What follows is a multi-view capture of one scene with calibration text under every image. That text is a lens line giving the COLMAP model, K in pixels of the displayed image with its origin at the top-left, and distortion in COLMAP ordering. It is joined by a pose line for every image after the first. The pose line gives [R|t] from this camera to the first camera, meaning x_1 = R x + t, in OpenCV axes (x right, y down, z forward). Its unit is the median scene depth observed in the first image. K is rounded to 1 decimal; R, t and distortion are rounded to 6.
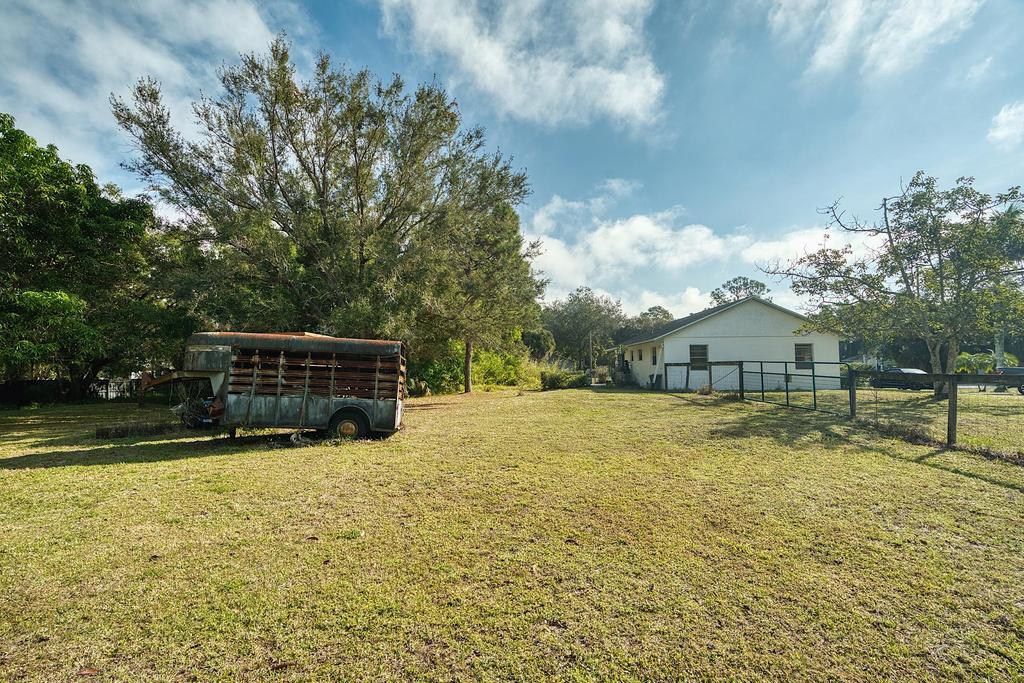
lens RADIAL K [[476.3, 0, 511.6], [0, 476.3, 344.1], [0, 0, 1]] dist [0.002539, 0.002989]
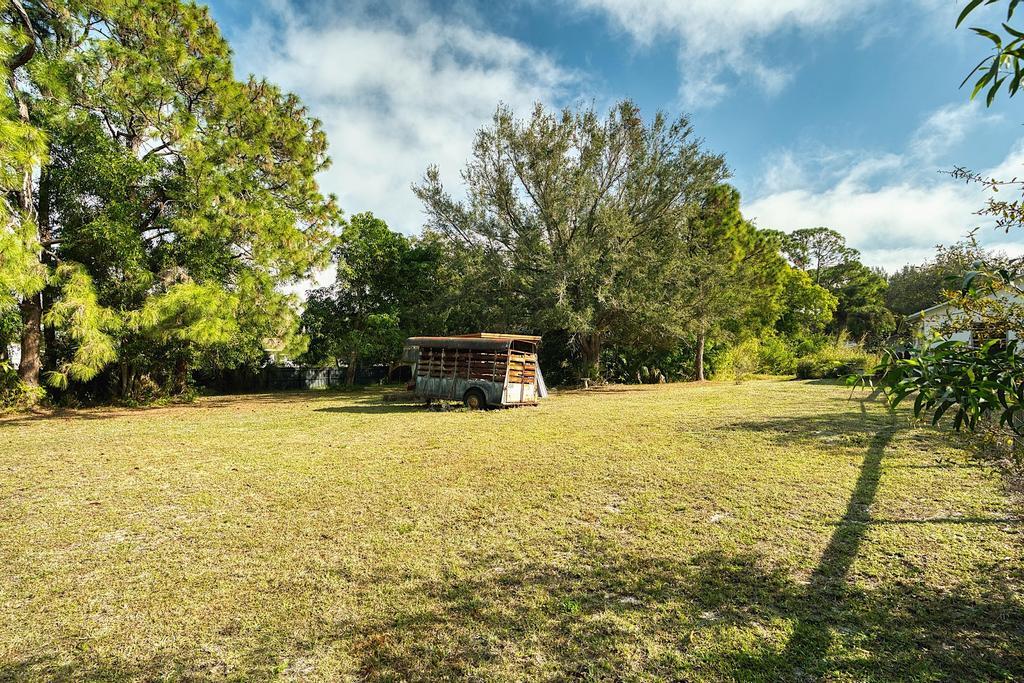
lens RADIAL K [[476.3, 0, 518.1], [0, 476.3, 342.9], [0, 0, 1]] dist [0.002539, 0.002989]
pose [[0.785328, -0.025156, -0.618568, 0.630005], [0.040105, 0.999143, 0.010283, -0.008091], [0.617779, -0.032883, 0.785664, -0.033402]]
